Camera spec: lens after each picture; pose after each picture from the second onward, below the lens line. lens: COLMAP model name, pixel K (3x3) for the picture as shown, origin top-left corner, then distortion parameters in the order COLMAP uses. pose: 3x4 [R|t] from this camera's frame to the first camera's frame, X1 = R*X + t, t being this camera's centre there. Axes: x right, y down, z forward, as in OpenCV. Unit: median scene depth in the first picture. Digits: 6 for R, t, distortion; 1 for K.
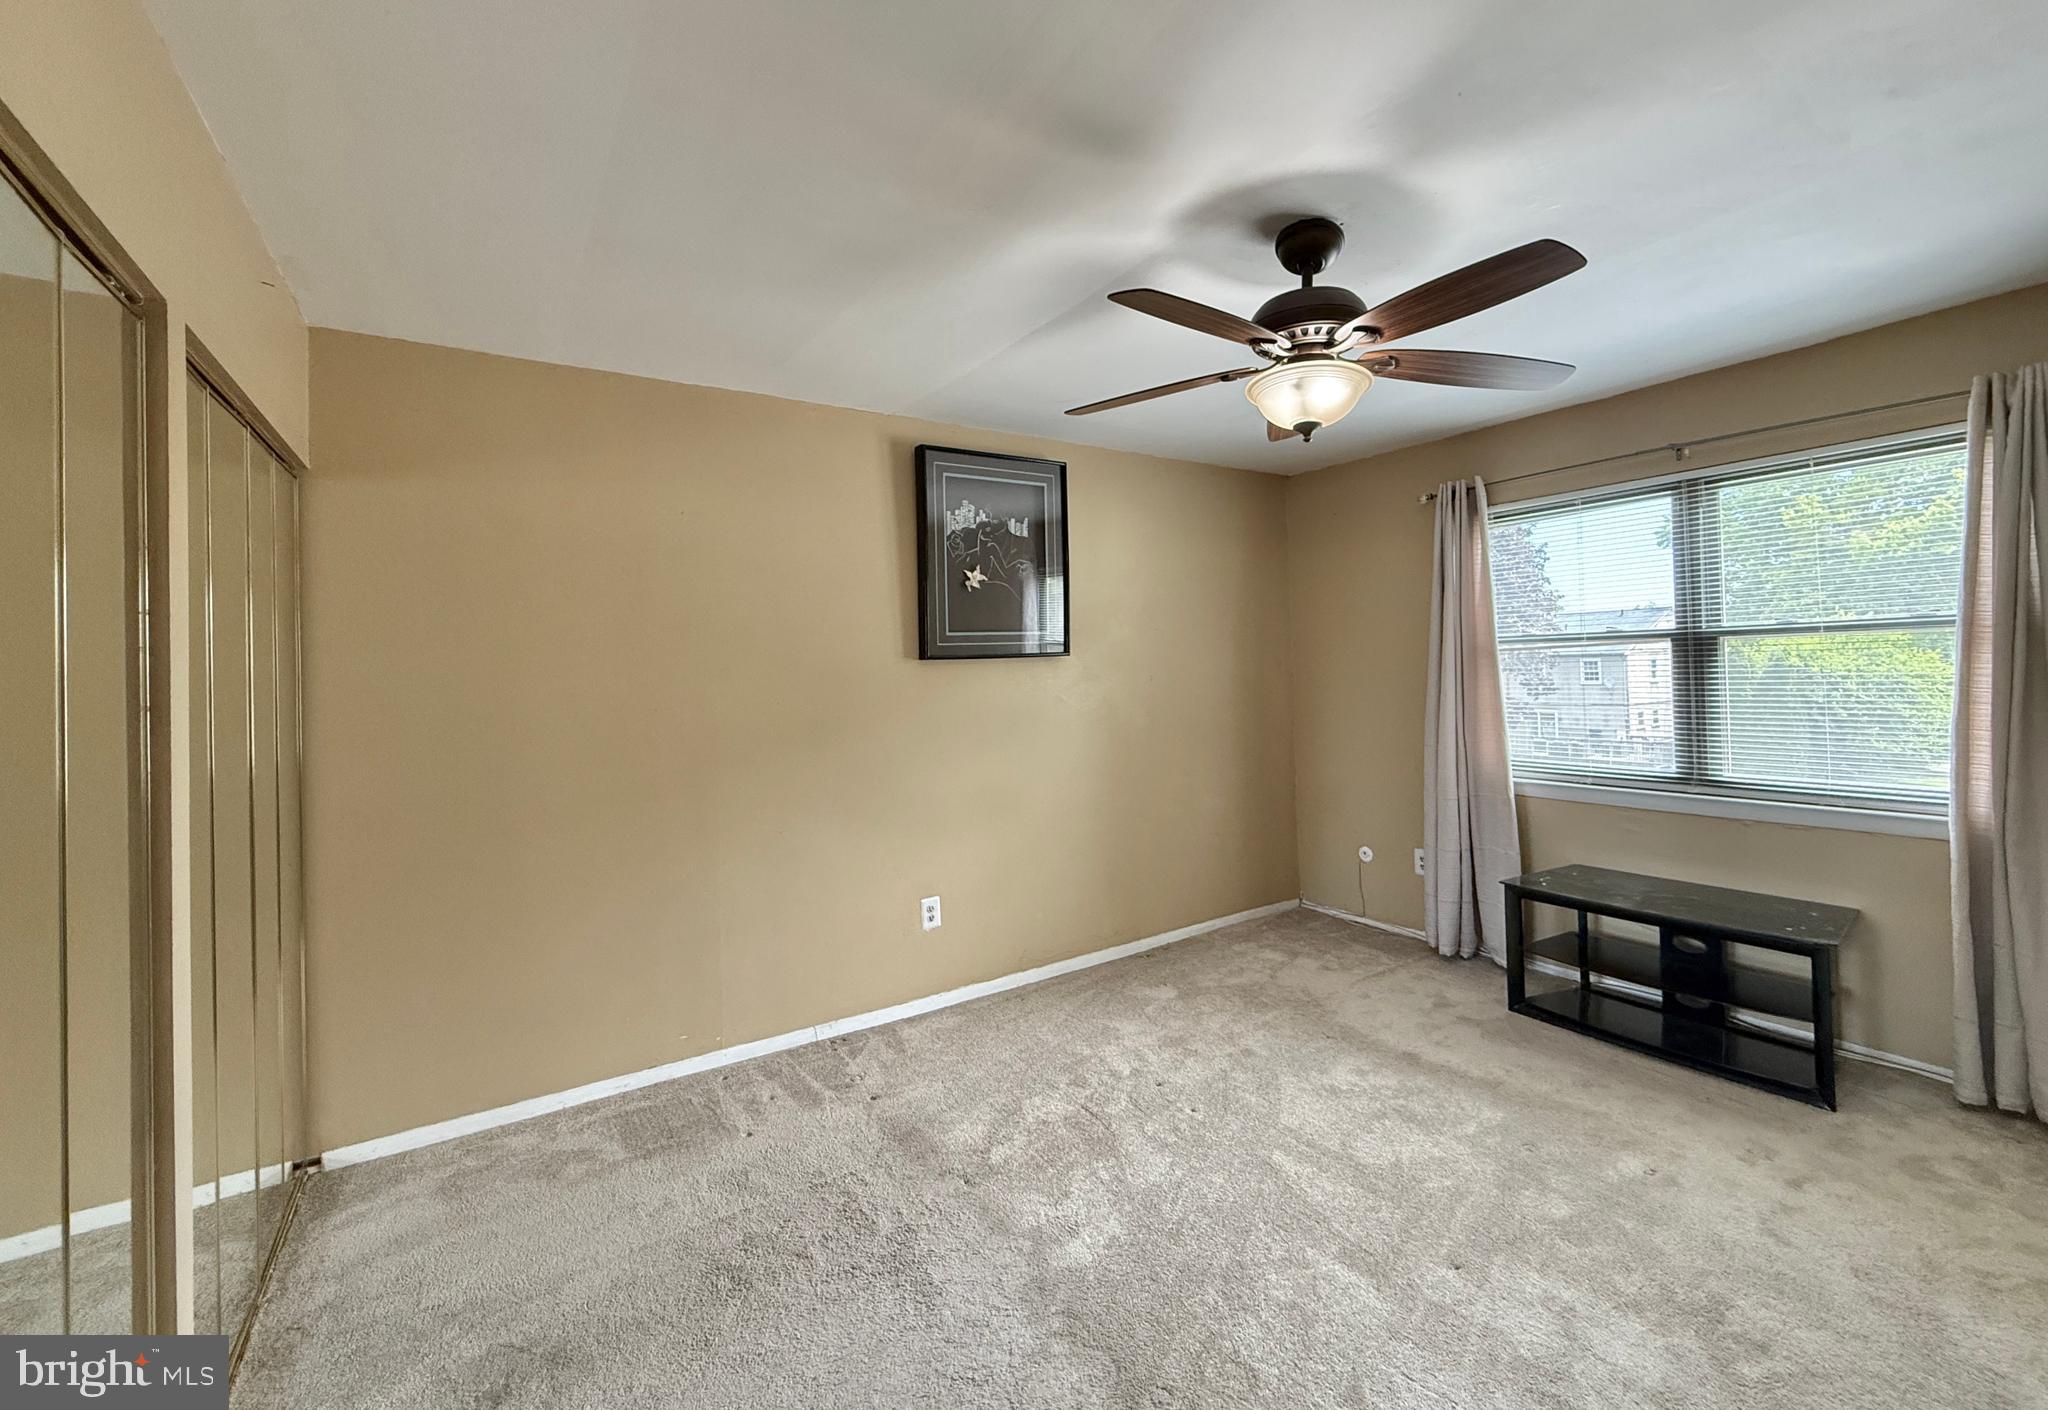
lens RADIAL K [[826.0, 0, 1011.3], [0, 826.0, 643.8], [0, 0, 1]] dist [-0.000004, 0.000045]
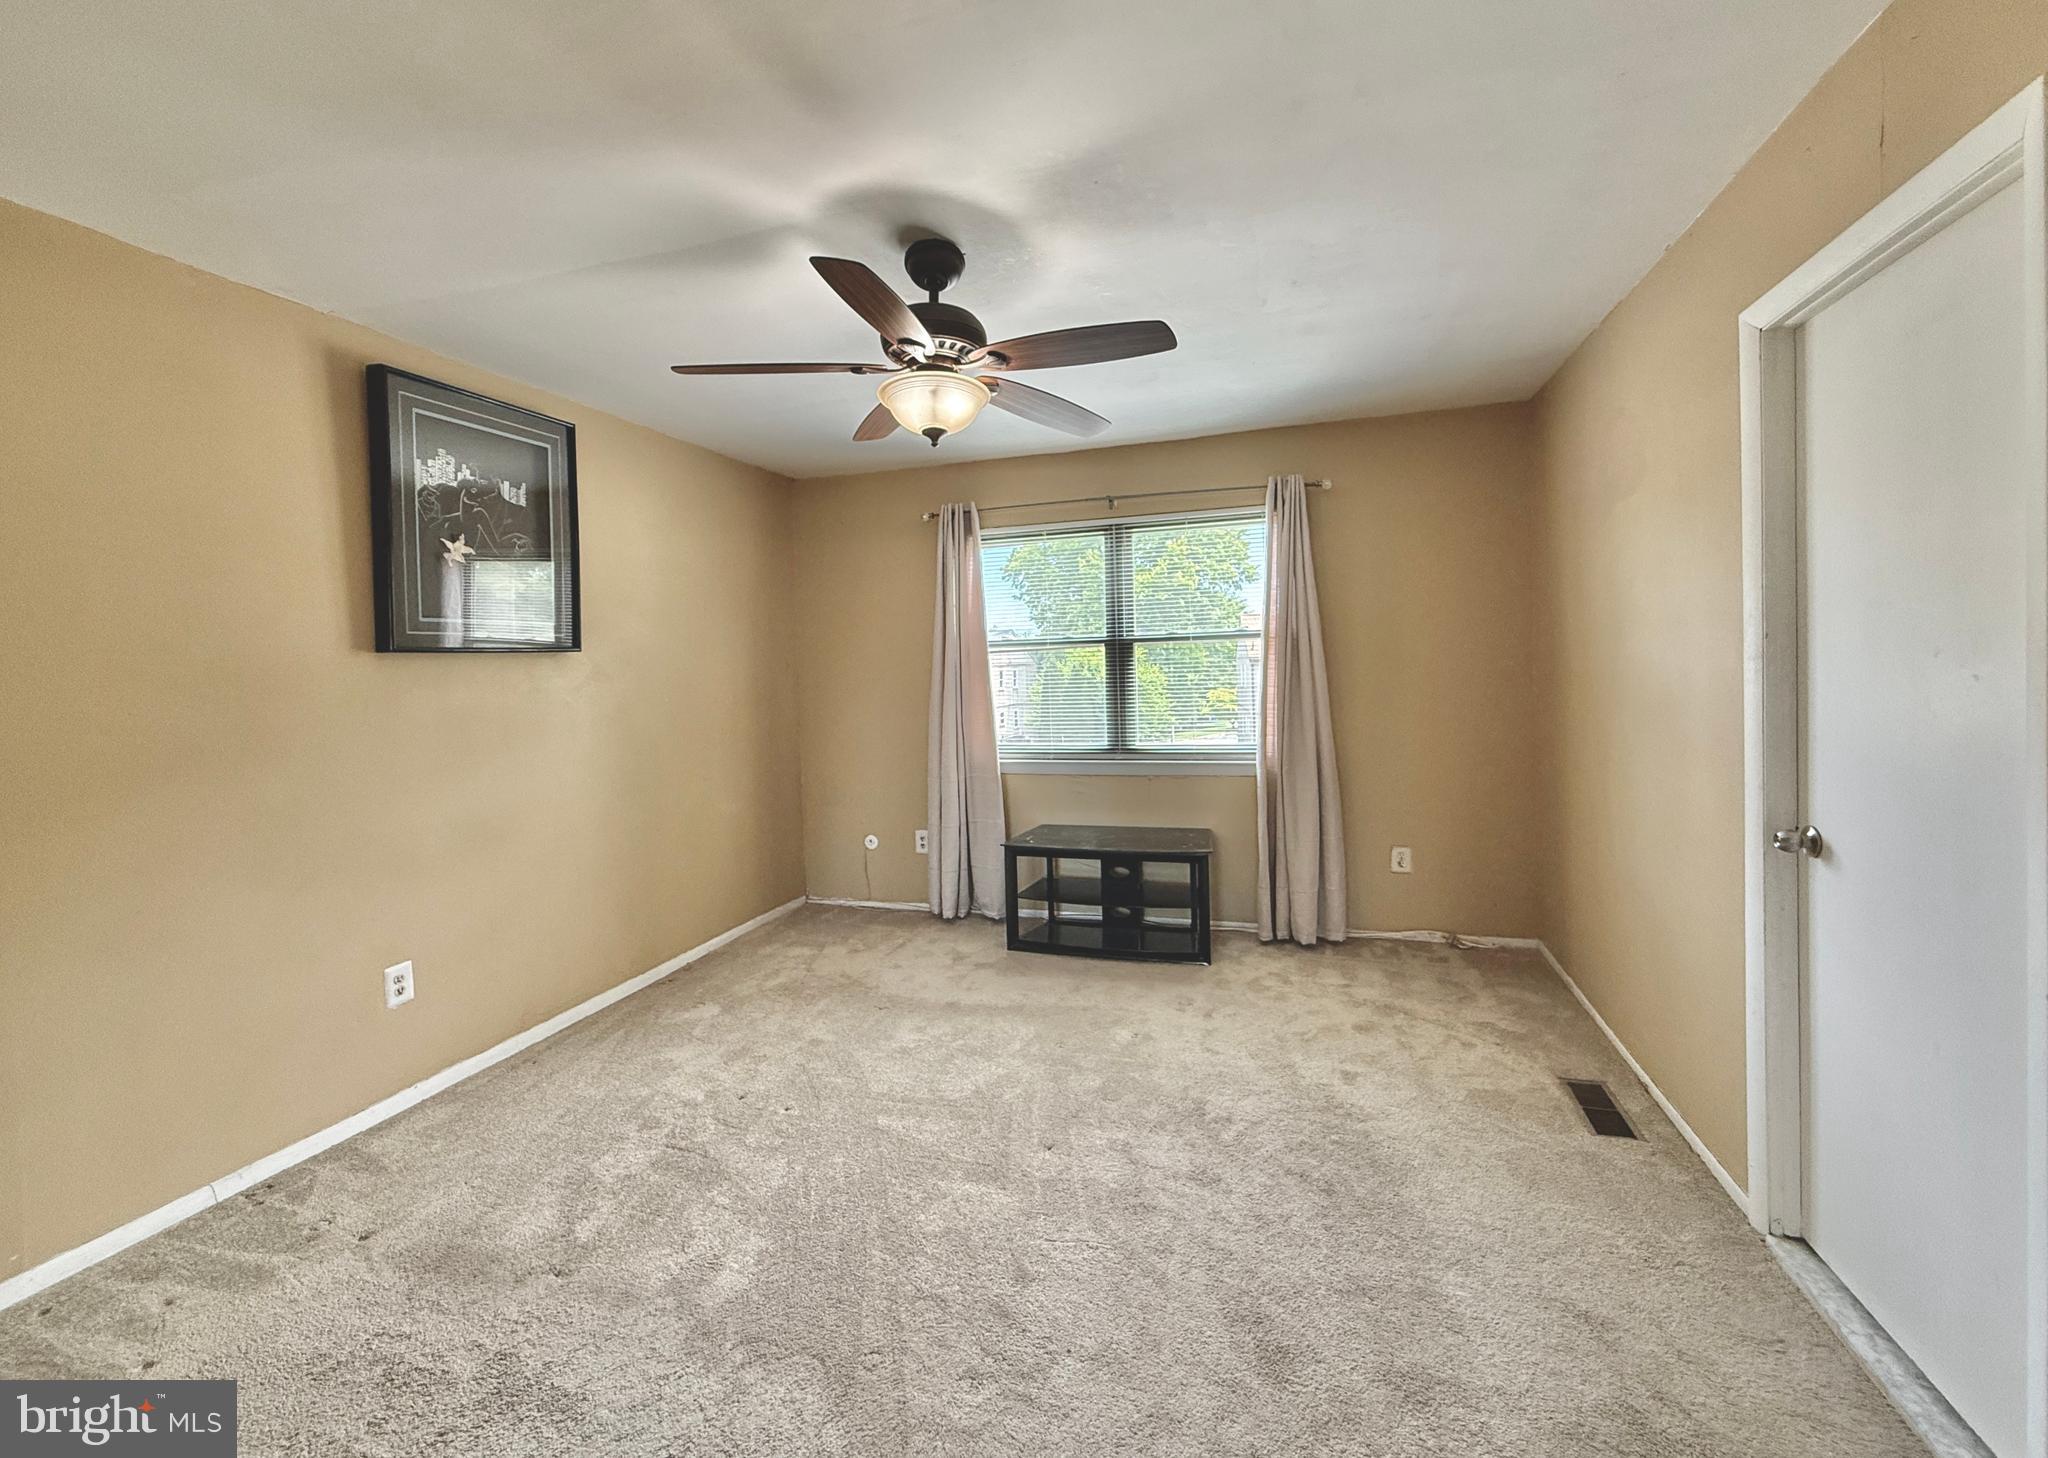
lens RADIAL K [[843.9, 0, 1021.8], [0, 843.9, 668.2], [0, 0, 1]] dist [-0.000591, 0.000228]
pose [[0.775798, 0.003096, 0.630974, -0.182758], [-0.012772, 0.999860, 0.010798, 0.023666], [-0.630852, -0.016436, 0.775729, 0.048902]]
